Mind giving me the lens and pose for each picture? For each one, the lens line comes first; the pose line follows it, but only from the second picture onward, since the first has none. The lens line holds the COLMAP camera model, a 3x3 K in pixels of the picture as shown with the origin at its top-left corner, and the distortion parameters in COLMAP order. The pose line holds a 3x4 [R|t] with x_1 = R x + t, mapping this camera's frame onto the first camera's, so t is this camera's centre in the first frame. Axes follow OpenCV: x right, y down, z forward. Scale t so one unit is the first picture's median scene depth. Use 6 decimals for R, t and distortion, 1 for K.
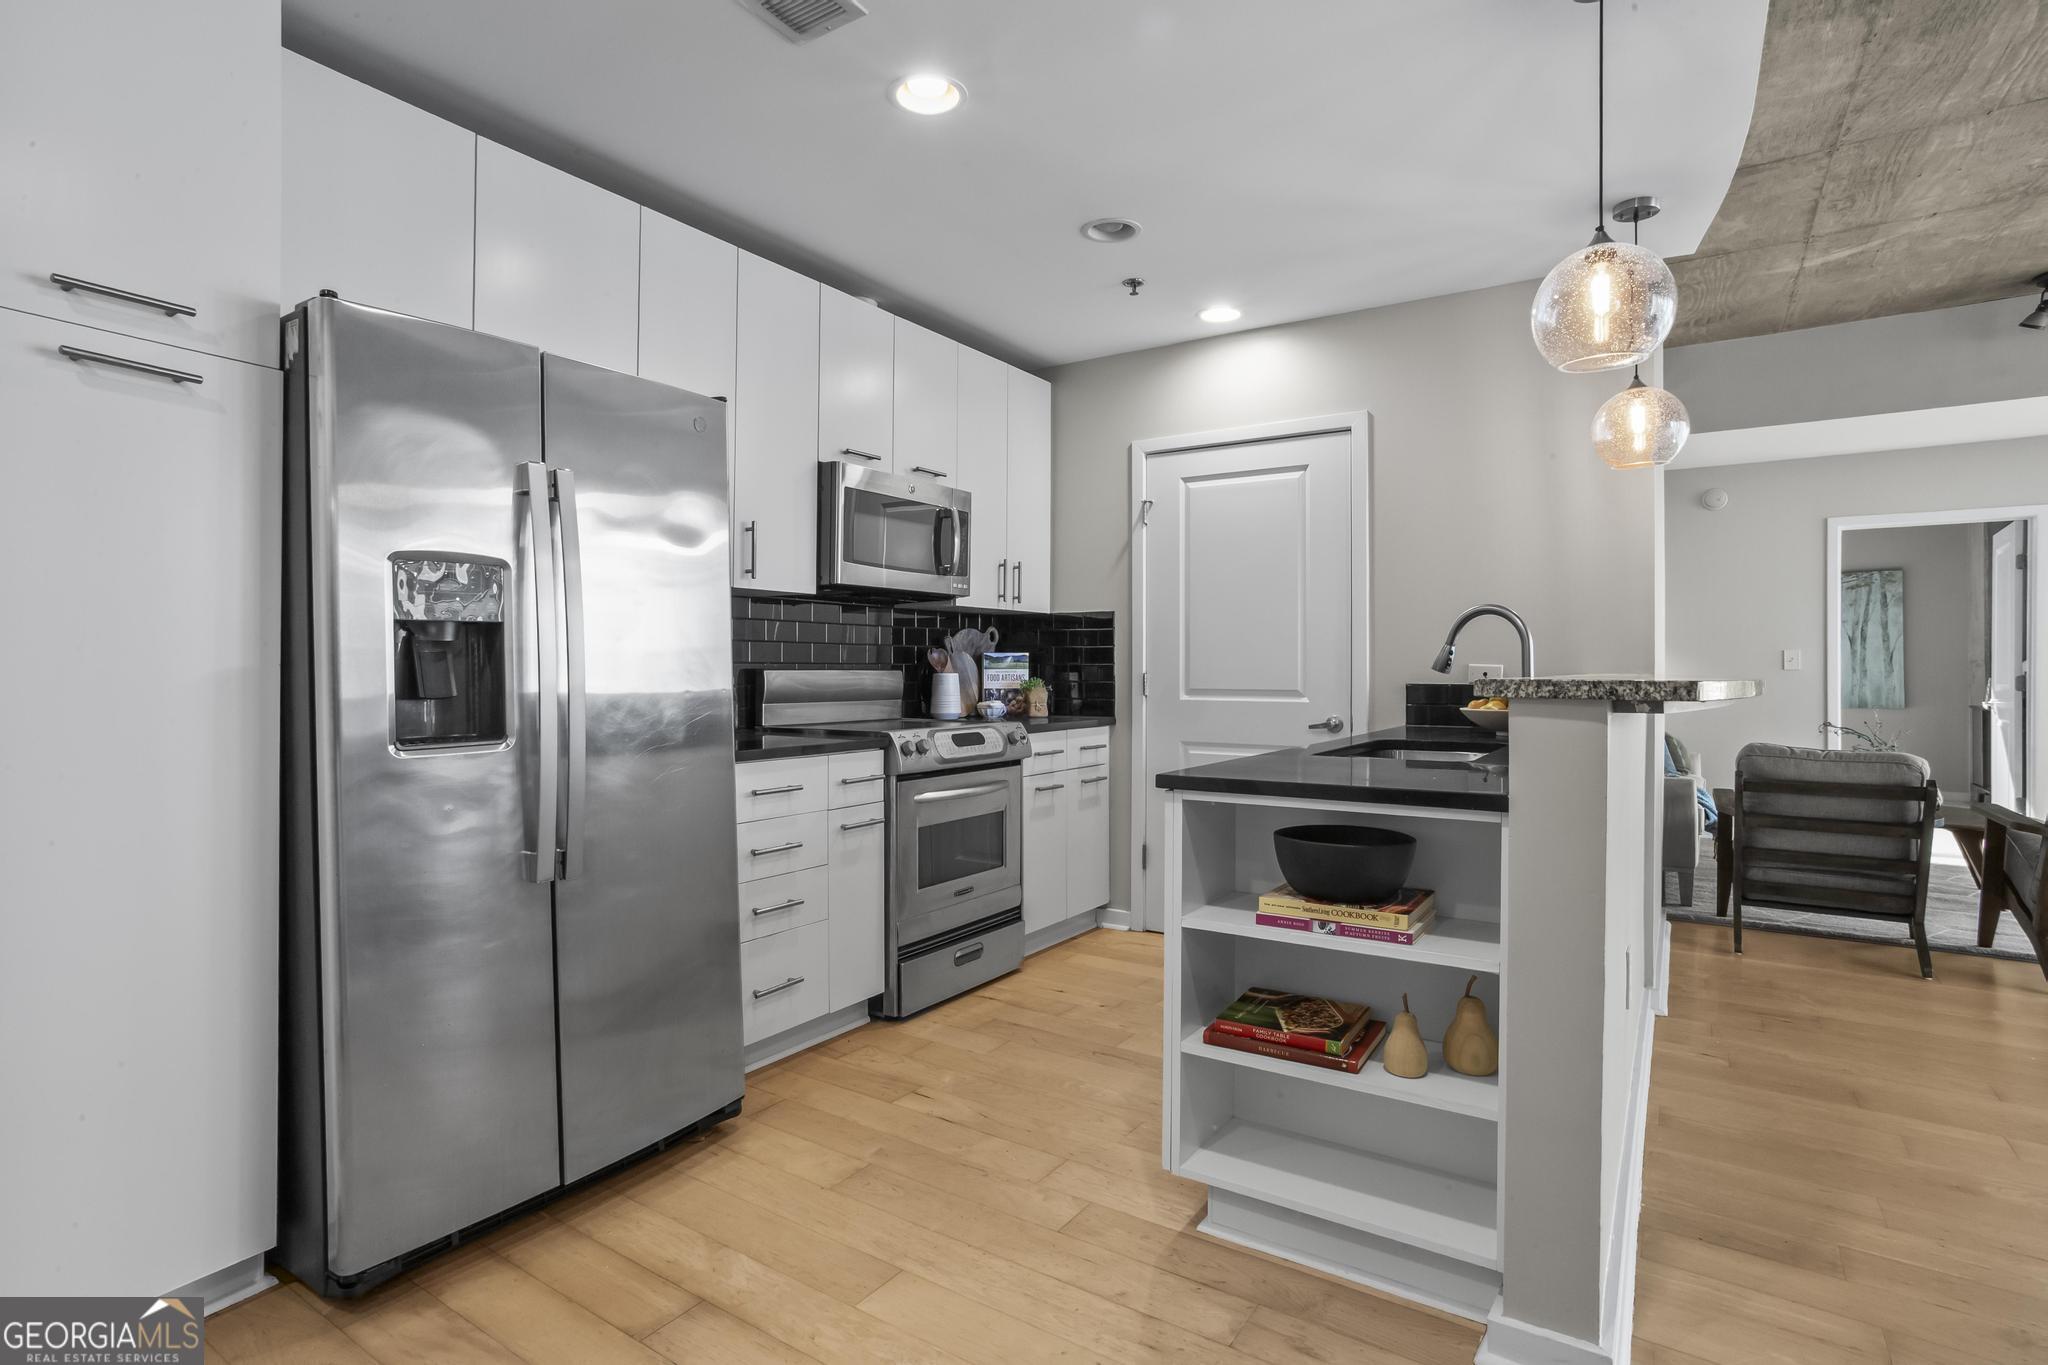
lens RADIAL K [[1022.9, 0, 958.0], [0, 1022.9, 668.0], [0, 0, 1]] dist [-0.038631, 0.023197]
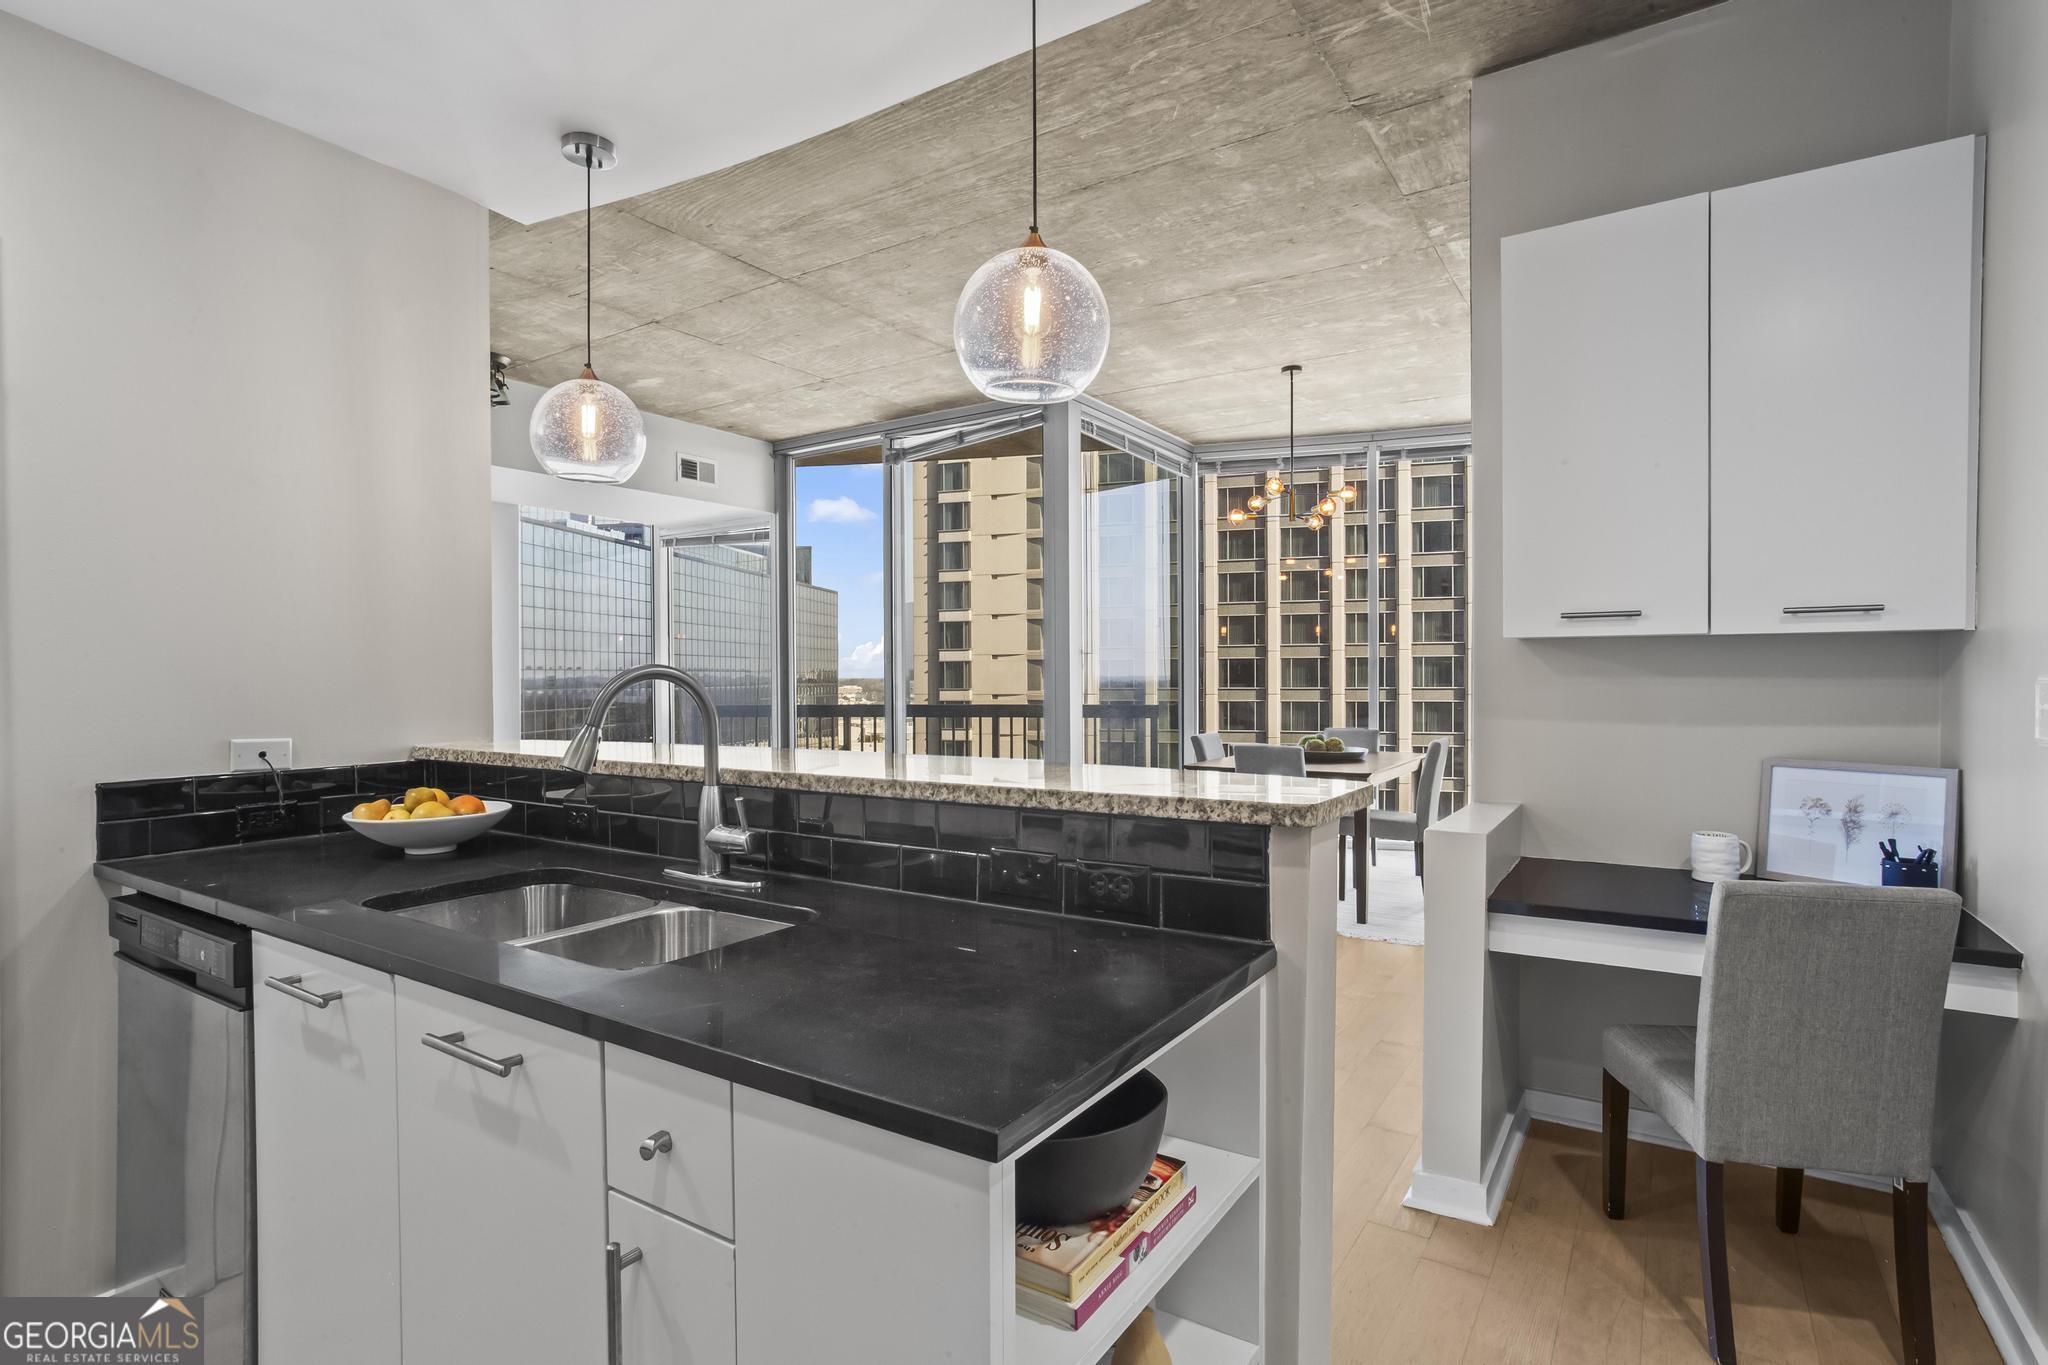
lens RADIAL K [[1022.9, 0, 1034.0], [0, 1022.9, 705.4], [0, 0, 1]] dist [-0.038631, 0.023197]
pose [[-0.038582, -0.033008, 0.998710, -0.089464], [0.005693, 0.999431, 0.033252, -0.036967], [-0.999239, 0.006968, -0.038373, 0.502272]]
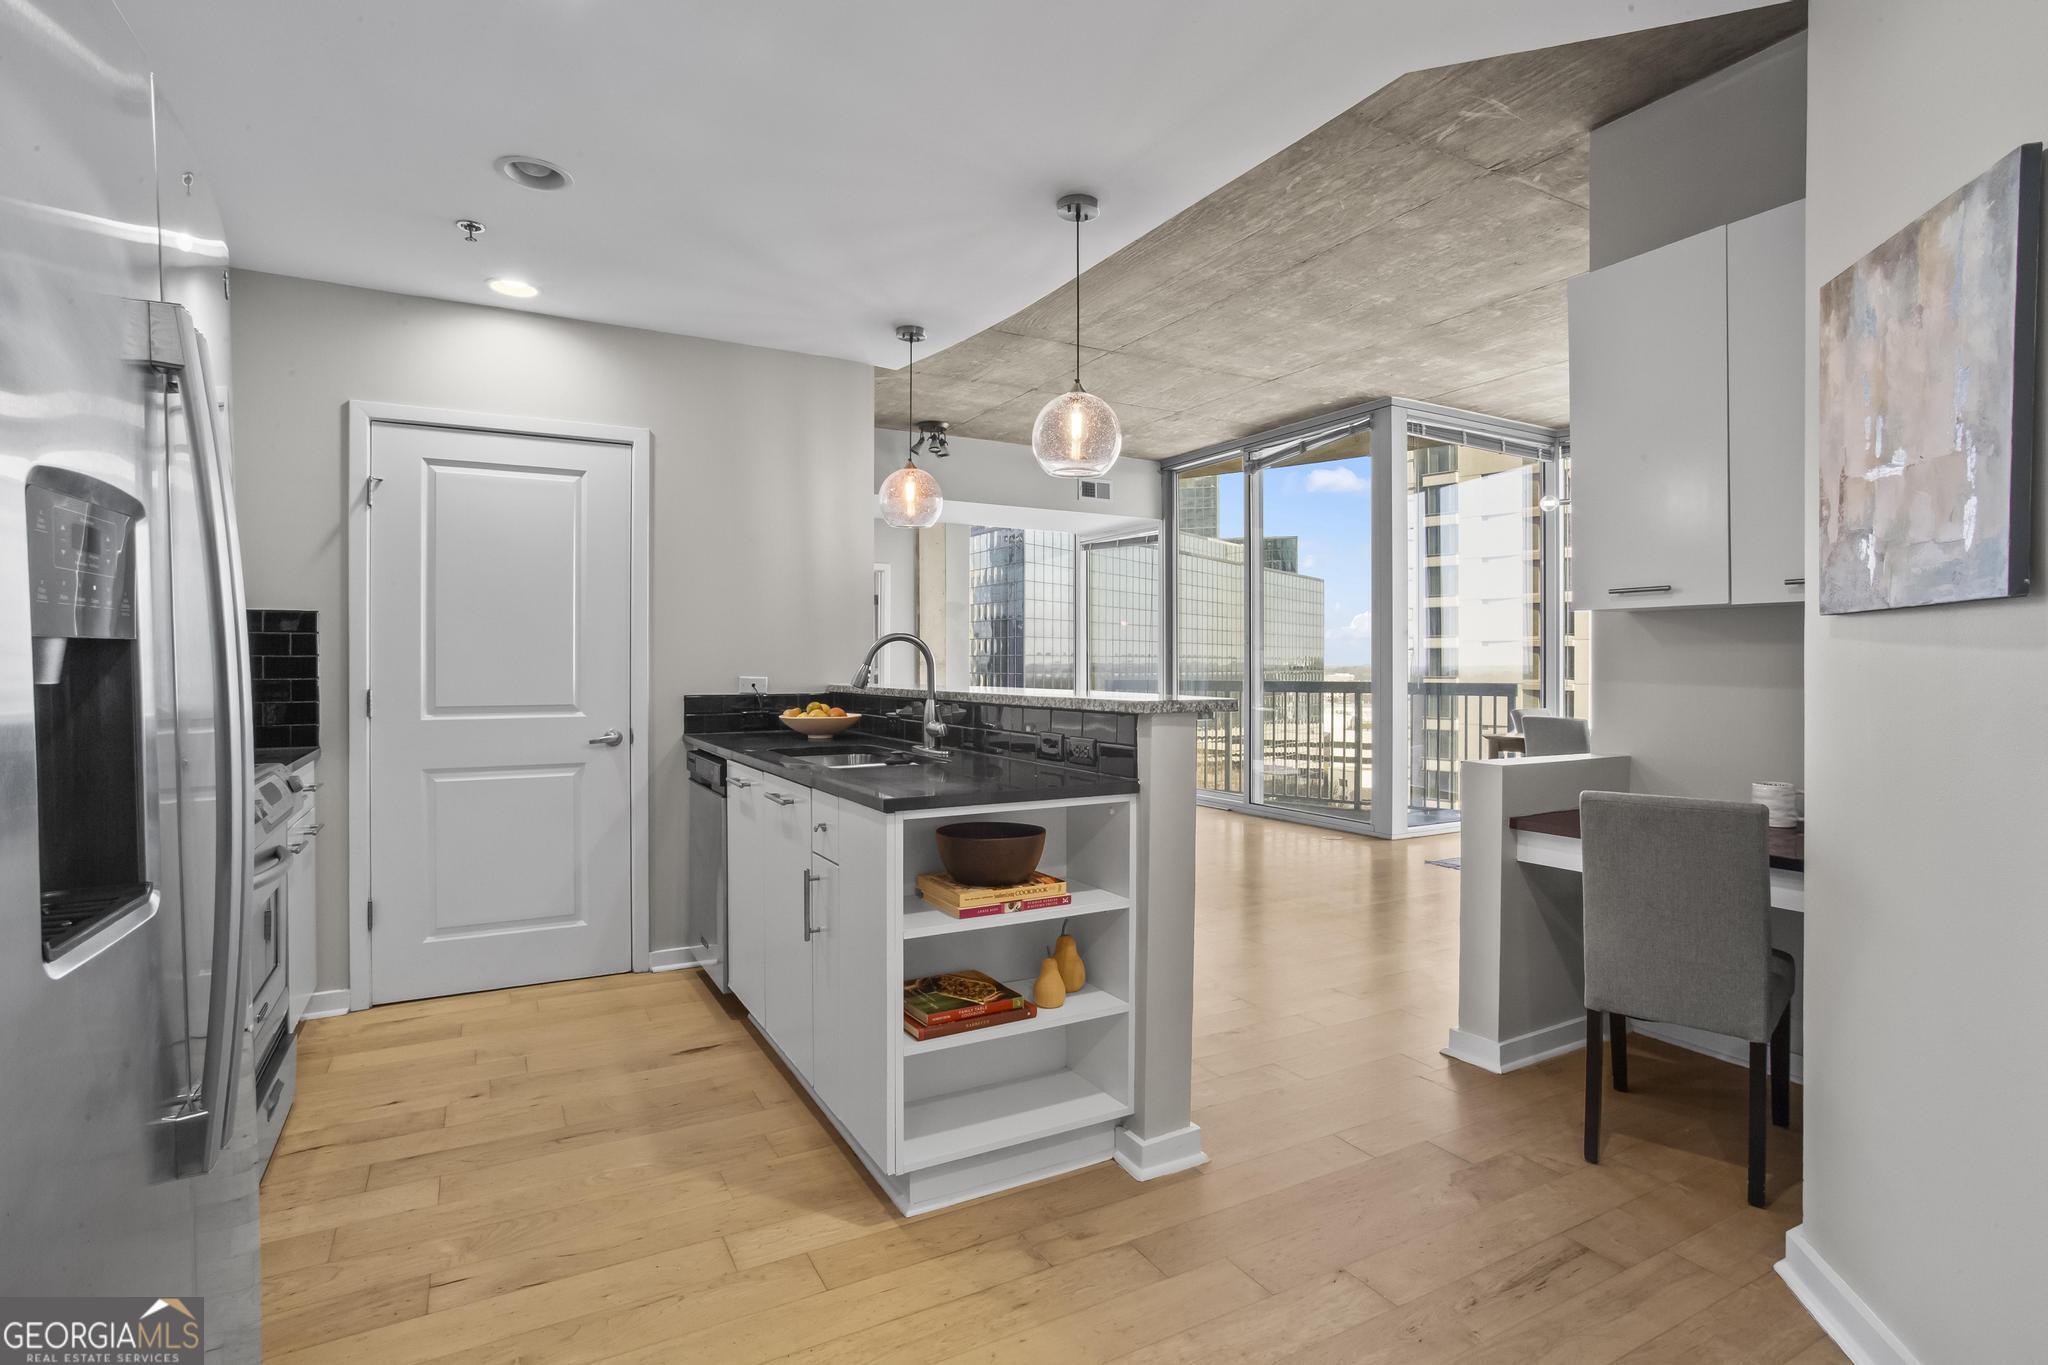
lens RADIAL K [[1022.9, 0, 1008.0], [0, 1022.9, 666.9], [0, 0, 1]] dist [-0.038631, 0.023197]
pose [[0.440968, -0.004159, 0.897513, -0.341500], [0.000871, 0.999991, 0.004206, -0.017490], [-0.897523, -0.001073, 0.440967, 0.215050]]
